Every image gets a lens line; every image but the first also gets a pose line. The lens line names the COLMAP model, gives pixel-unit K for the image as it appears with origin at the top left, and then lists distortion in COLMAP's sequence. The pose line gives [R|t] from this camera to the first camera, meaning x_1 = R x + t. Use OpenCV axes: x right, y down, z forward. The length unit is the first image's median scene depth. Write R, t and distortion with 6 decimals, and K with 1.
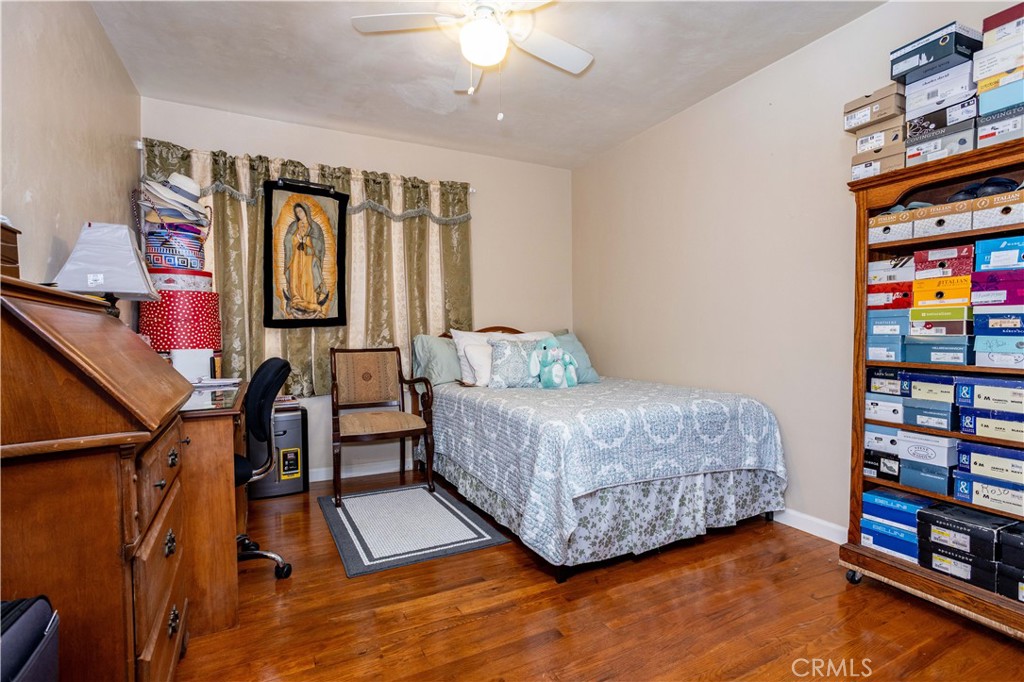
lens RADIAL K [[497.5, 0, 510.4], [0, 497.5, 361.8], [0, 0, 1]] dist [-0.040287, 0.028860]
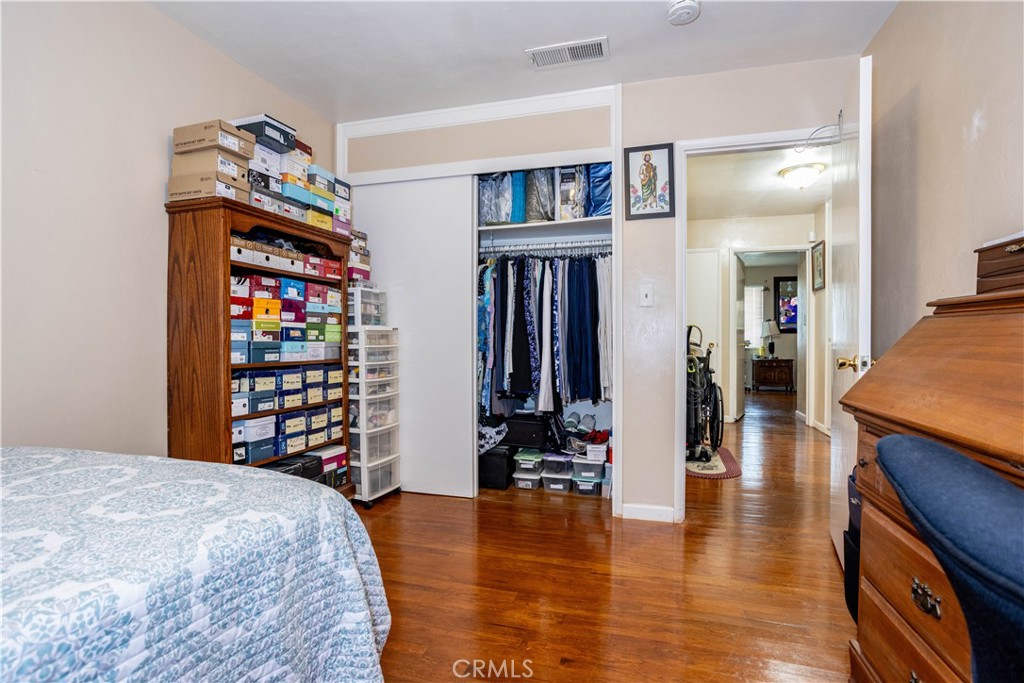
lens RADIAL K [[508.9, 0, 507.7], [0, 508.9, 339.7], [0, 0, 1]] dist [-0.050606, 0.038049]
pose [[-0.730407, -0.012992, 0.682888, -0.547419], [0.026882, 0.998498, 0.047749, -0.105405], [-0.682483, 0.053234, -0.728961, 1.540684]]
